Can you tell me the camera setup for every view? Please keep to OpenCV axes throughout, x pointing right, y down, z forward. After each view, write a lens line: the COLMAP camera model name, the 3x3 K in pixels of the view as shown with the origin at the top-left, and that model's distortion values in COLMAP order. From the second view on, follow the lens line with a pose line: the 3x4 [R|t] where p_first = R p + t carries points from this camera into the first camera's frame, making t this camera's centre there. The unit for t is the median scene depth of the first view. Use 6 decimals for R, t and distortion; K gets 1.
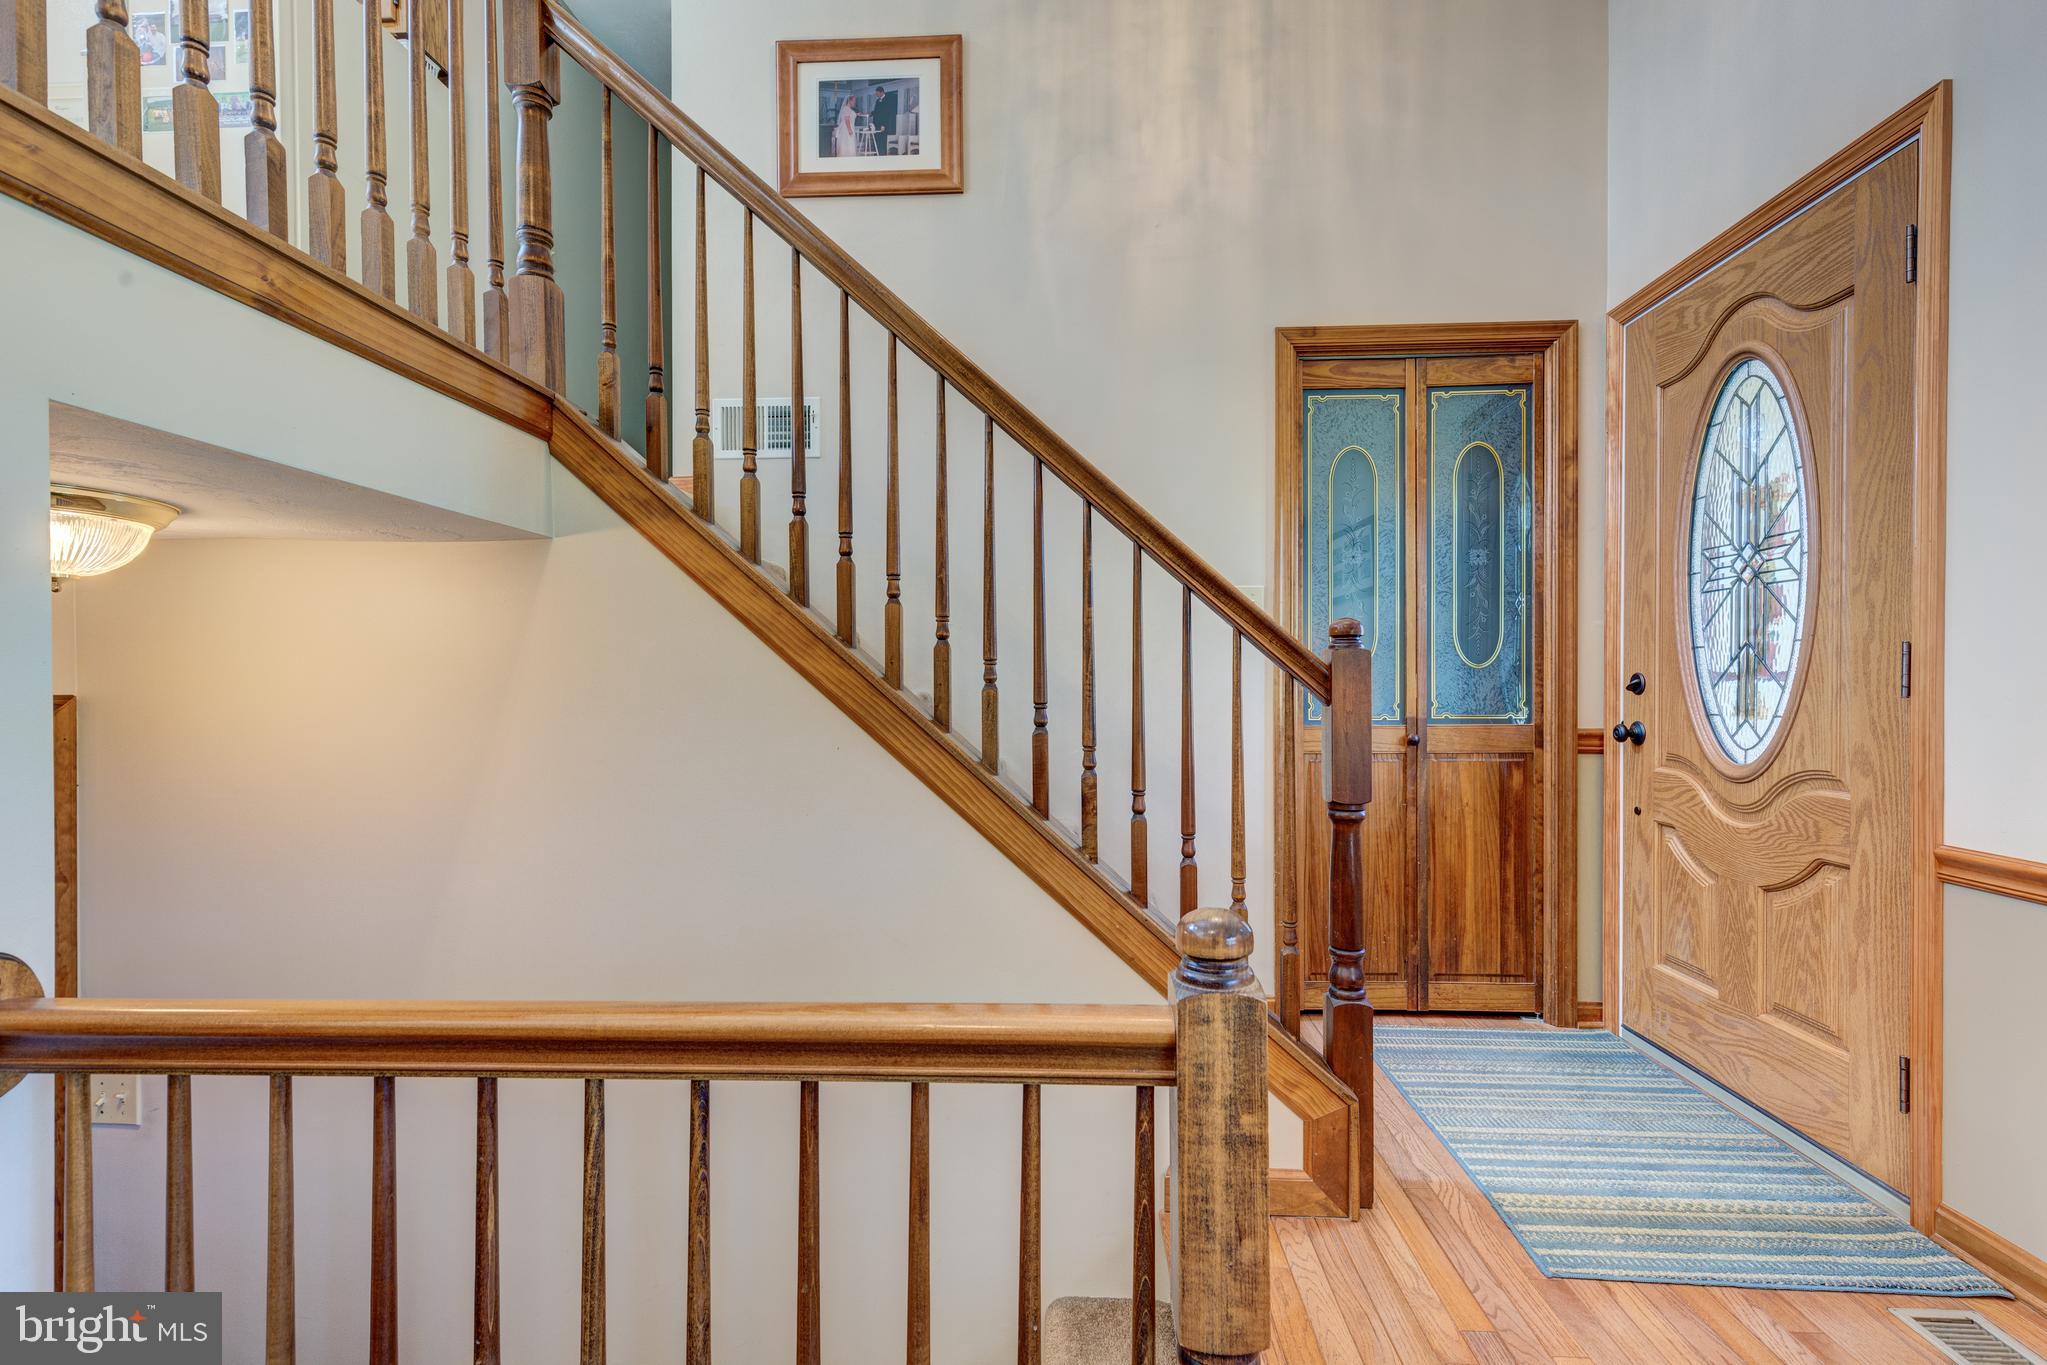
lens RADIAL K [[923.3, 0, 1023.1], [0, 923.3, 687.1], [0, 0, 1]] dist [0.005745, -0.000563]
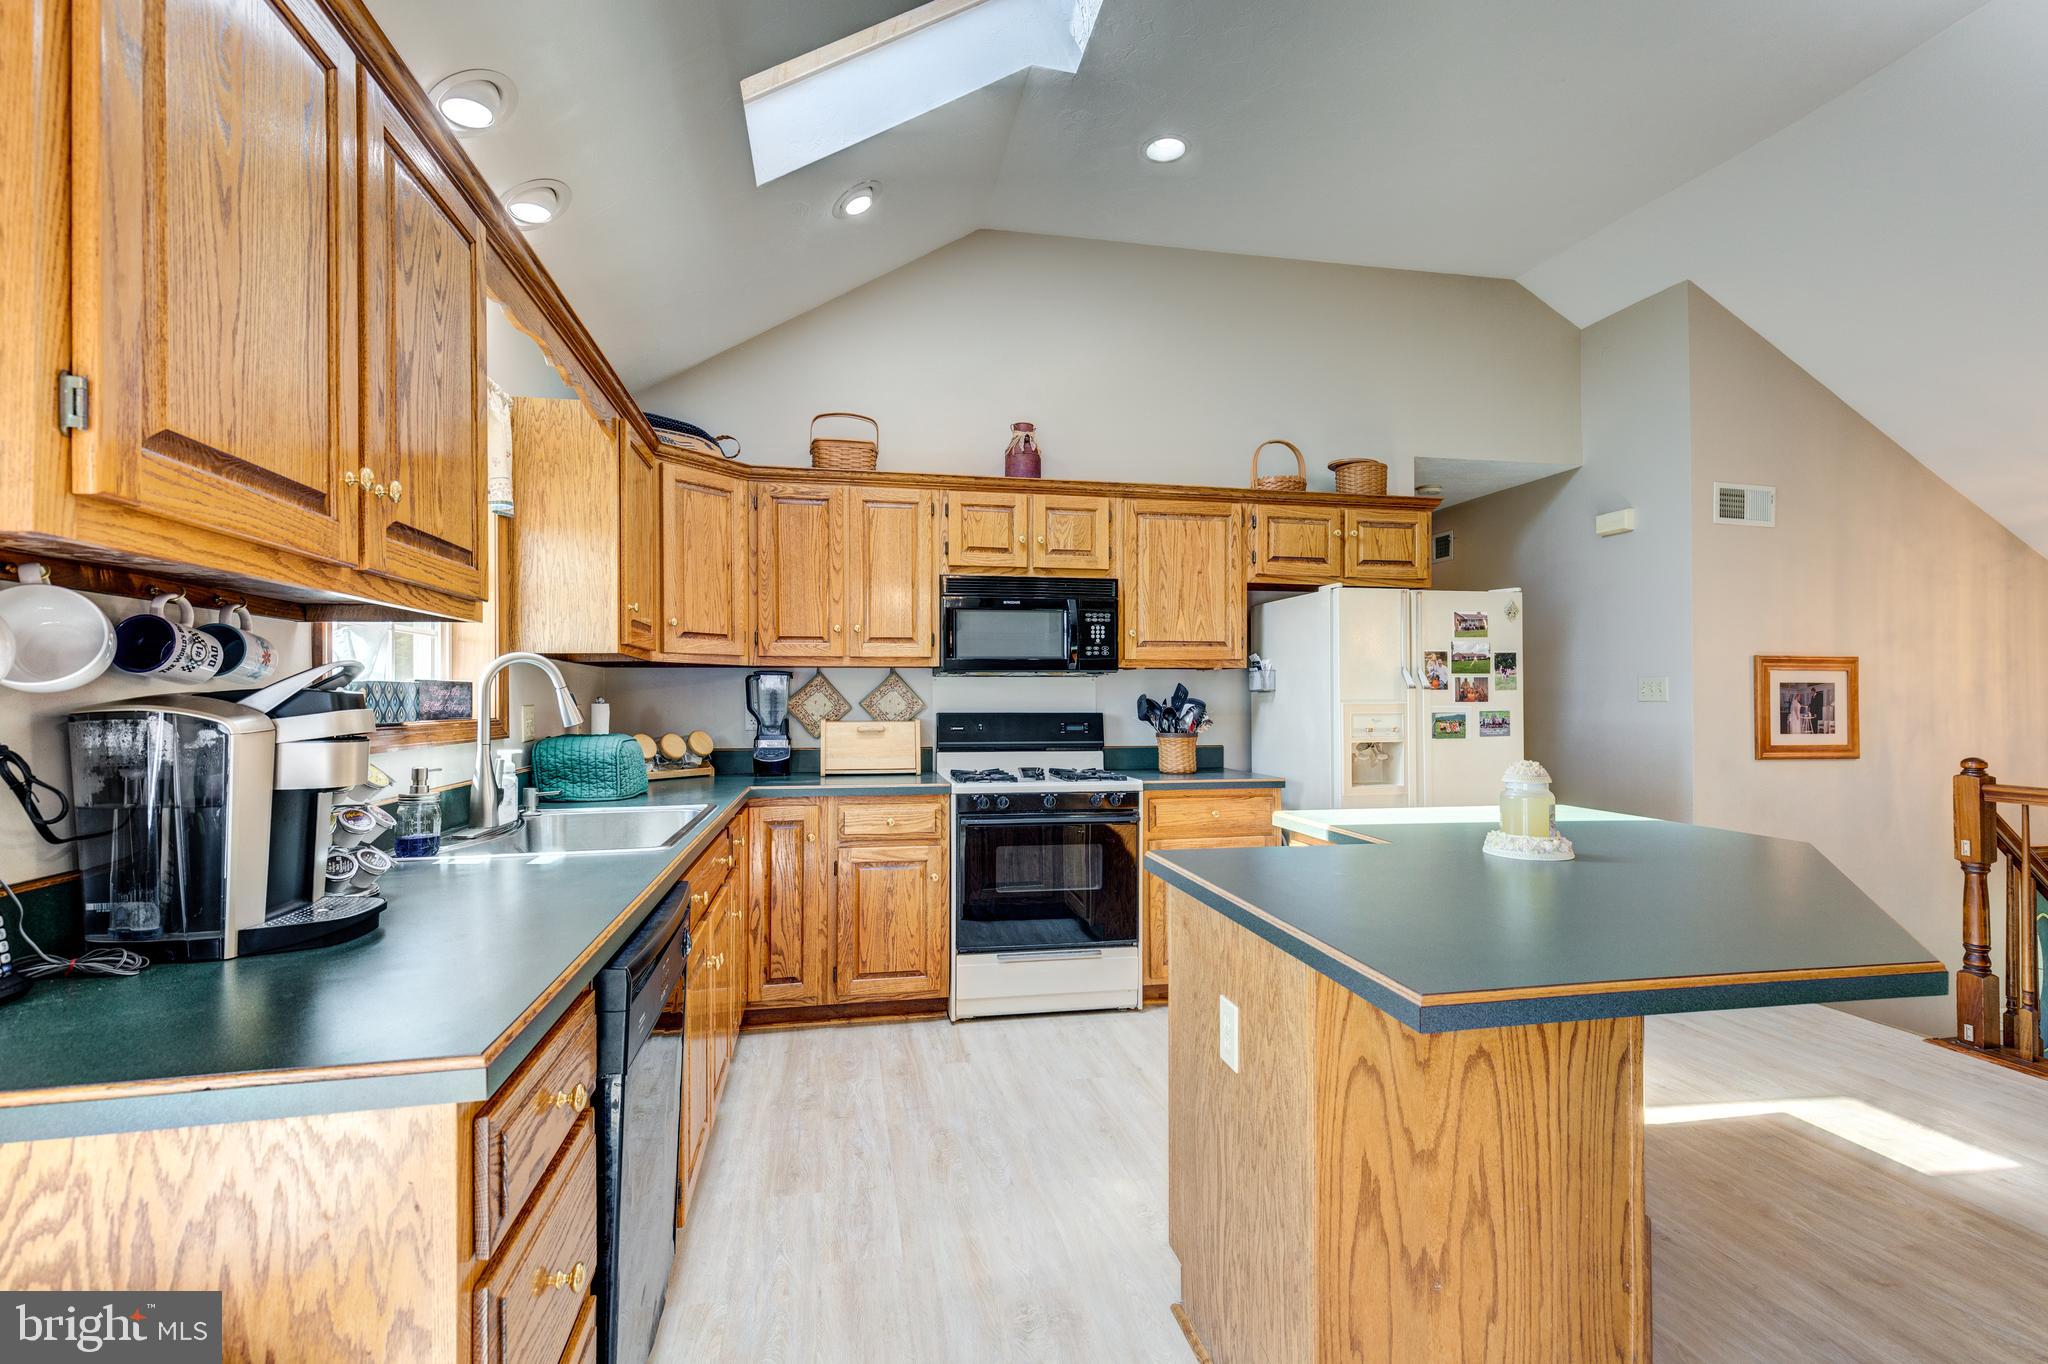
lens RADIAL K [[923.8, 0, 1023.6], [0, 923.8, 686.6], [0, 0, 1]] dist [0.005745, -0.000563]
pose [[0.966997, 0.007834, 0.254668, -2.012044], [-0.004917, 0.999915, -0.012088, -0.712998], [-0.254741, 0.010437, 0.966953, -0.137509]]
